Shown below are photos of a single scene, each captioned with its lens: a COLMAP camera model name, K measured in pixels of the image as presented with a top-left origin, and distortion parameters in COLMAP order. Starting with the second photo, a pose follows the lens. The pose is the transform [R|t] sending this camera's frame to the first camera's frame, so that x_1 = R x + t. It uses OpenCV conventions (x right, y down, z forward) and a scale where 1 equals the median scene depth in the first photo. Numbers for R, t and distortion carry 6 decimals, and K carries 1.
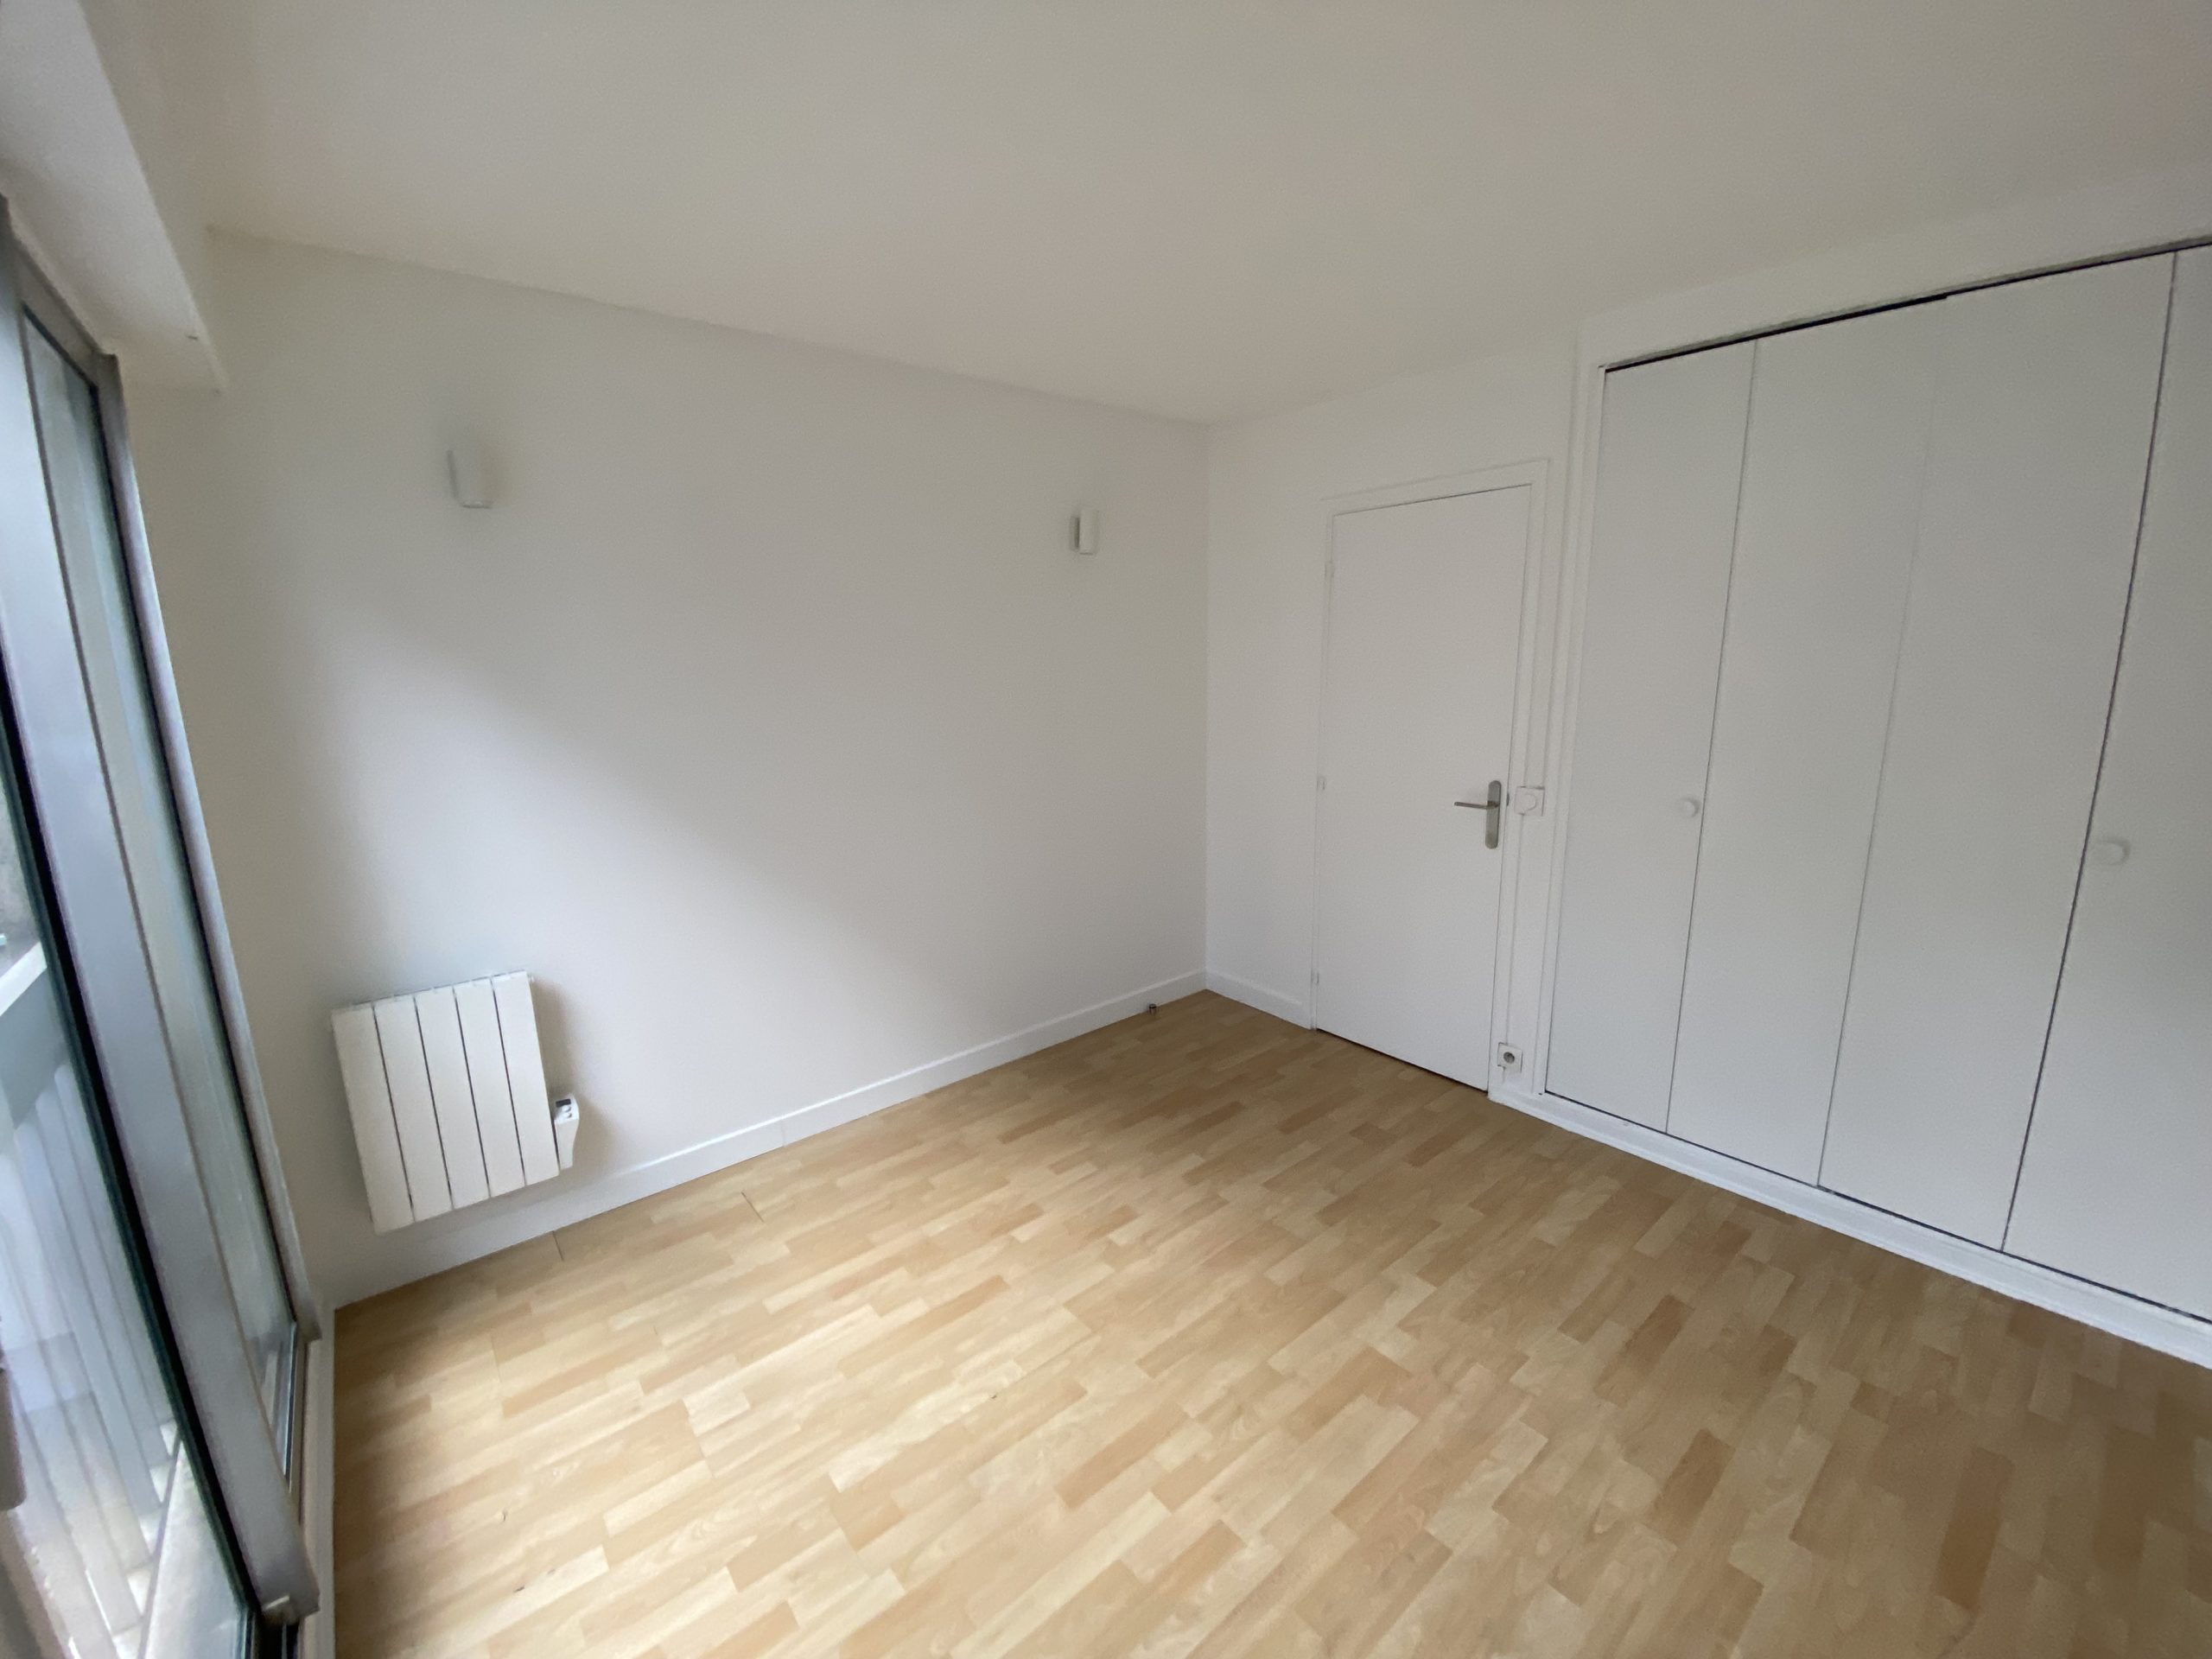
lens RADIAL K [[901.8, 0, 1108.2], [0, 901.8, 831.6], [0, 0, 1]] dist [-0.027681, -0.001673]
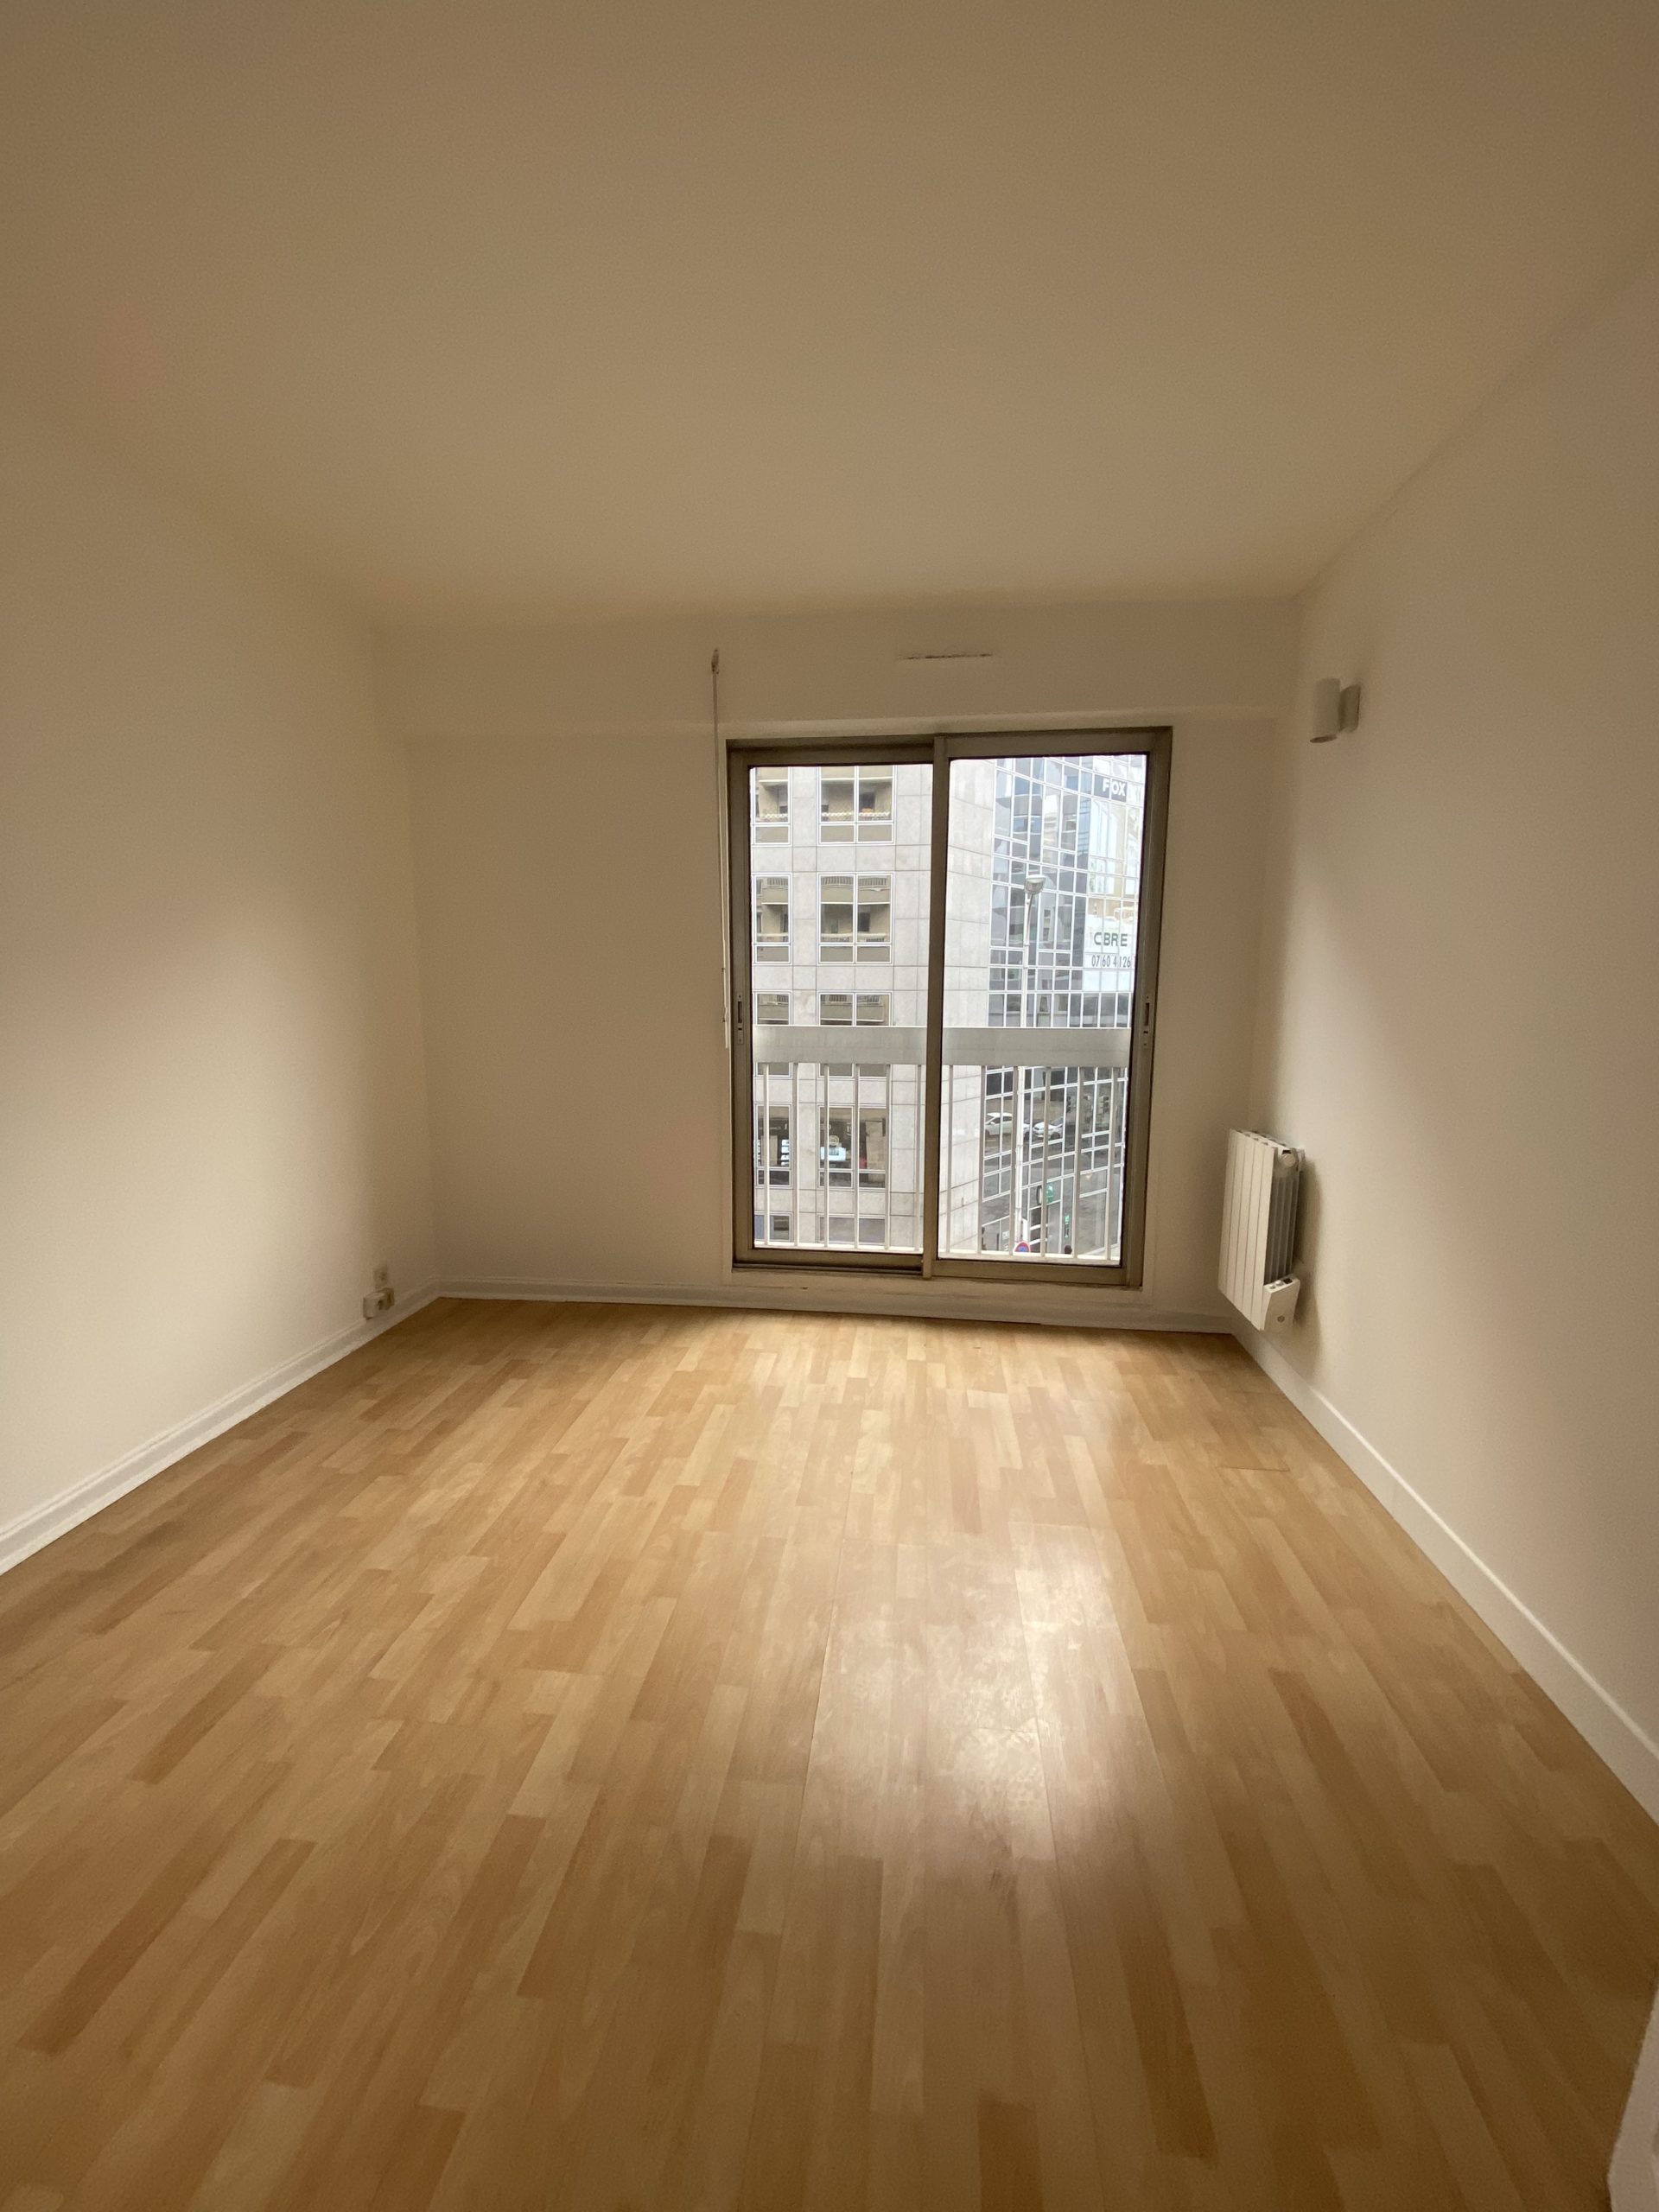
lens RADIAL K [[901.8, 0, 828.8], [0, 901.8, 1099.8], [0, 0, 1]] dist [-0.027681, -0.001673]
pose [[-0.729931, 0.099967, -0.676171, 0.650230], [-0.132643, 0.949725, 0.283598, -0.180408], [0.670527, 0.296696, -0.679974, 1.618030]]
